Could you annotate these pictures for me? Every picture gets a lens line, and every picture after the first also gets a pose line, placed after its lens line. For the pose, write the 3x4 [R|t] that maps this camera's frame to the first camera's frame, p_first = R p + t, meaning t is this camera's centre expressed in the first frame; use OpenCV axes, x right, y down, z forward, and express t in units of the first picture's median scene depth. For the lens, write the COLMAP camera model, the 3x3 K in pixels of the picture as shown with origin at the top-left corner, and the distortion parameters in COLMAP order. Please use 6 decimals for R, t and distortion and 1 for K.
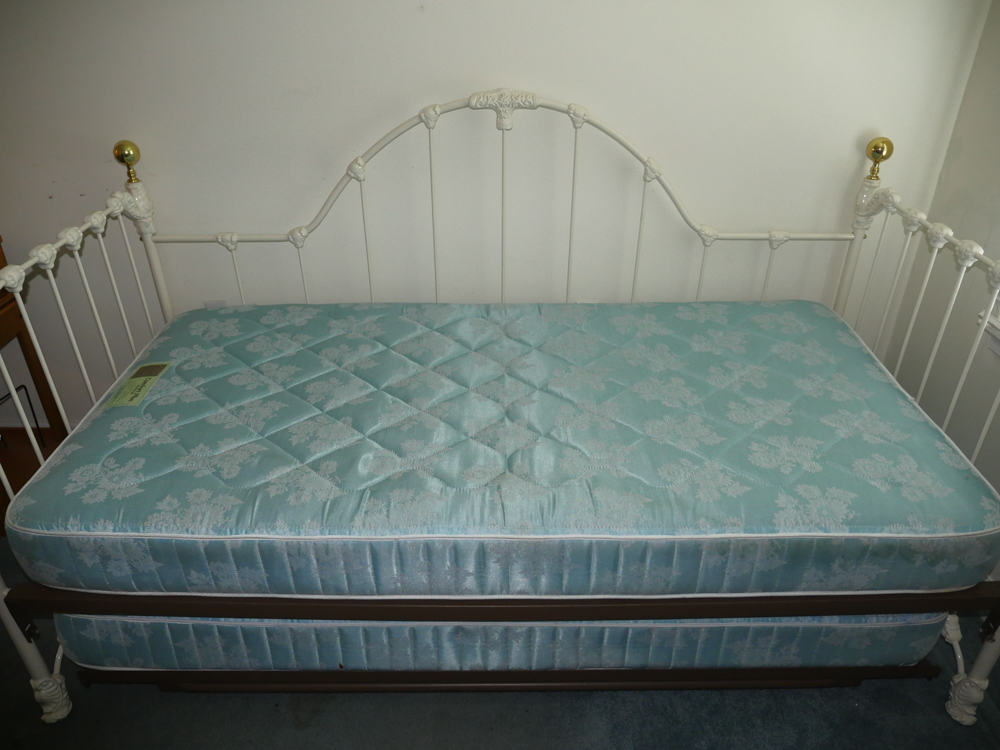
lens RADIAL K [[708.8, 0, 500.0], [0, 708.8, 375.0], [0, 0, 1]] dist [-0.009553, -0.011084]
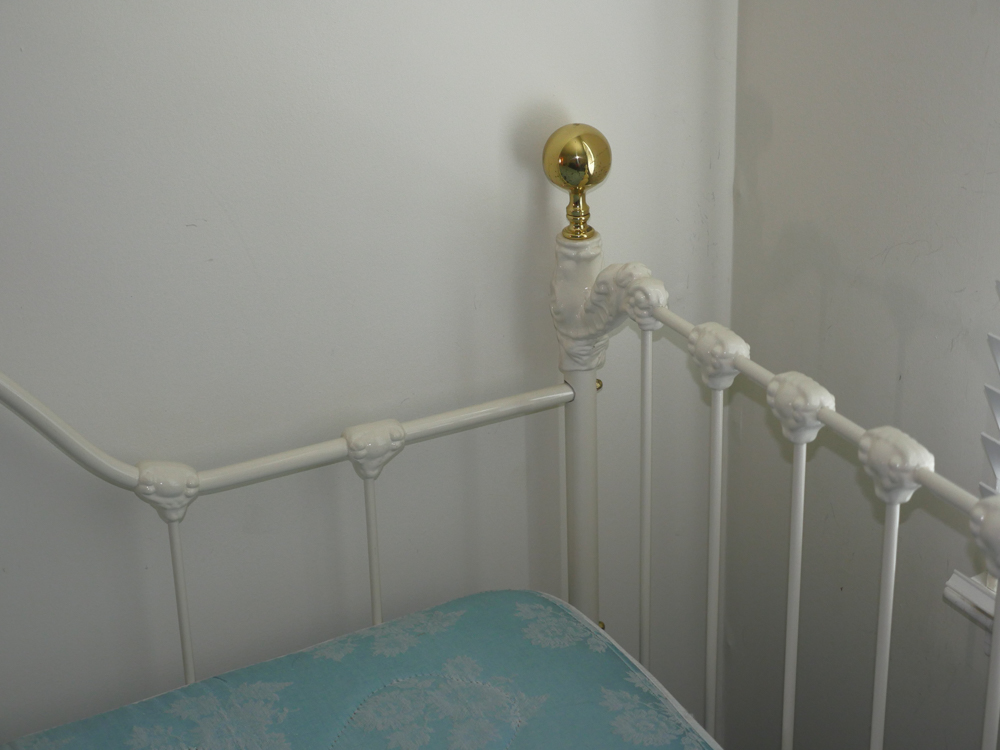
lens RADIAL K [[1722.6, 0, 500.0], [0, 1722.6, 375.0], [0, 0, 1]] dist [0.073601, 0.077635]
pose [[0.891408, -0.212366, 0.400367, 0.132963], [0.254569, 0.965509, -0.054660, -0.176311], [-0.374949, 0.150645, 0.914723, 0.235803]]
